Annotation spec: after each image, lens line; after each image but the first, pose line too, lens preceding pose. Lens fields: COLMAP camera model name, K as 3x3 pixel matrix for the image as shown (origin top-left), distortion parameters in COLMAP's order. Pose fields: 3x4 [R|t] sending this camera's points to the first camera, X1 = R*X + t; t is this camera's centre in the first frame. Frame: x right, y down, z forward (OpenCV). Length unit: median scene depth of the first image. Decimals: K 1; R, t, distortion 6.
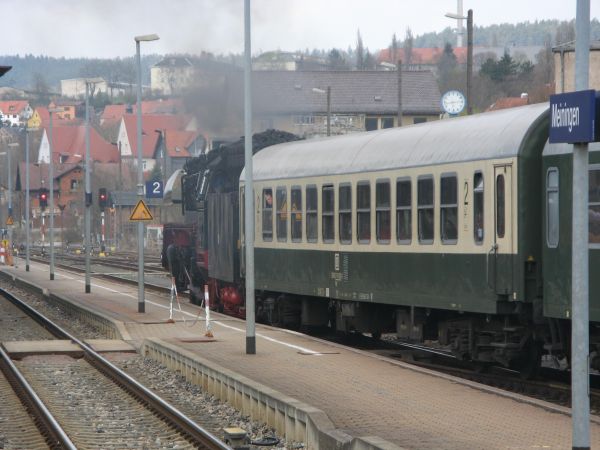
lens RADIAL K [[3623.5, 0, 300.0], [0, 3623.5, 225.0], [0, 0, 1]] dist [1.431444, 22.380896]
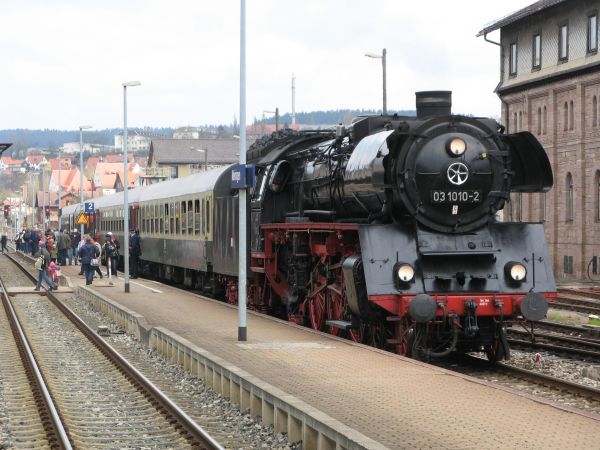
lens RADIAL K [[2322.3, 0, 300.0], [0, 2322.3, 225.0], [0, 0, 1]] dist [0.129088, -0.533012]
pose [[0.999780, -0.002093, 0.020876, 0.025813], [0.002107, 0.999998, -0.000662, 0.000257], [-0.020874, 0.000706, 0.999782, -0.119382]]
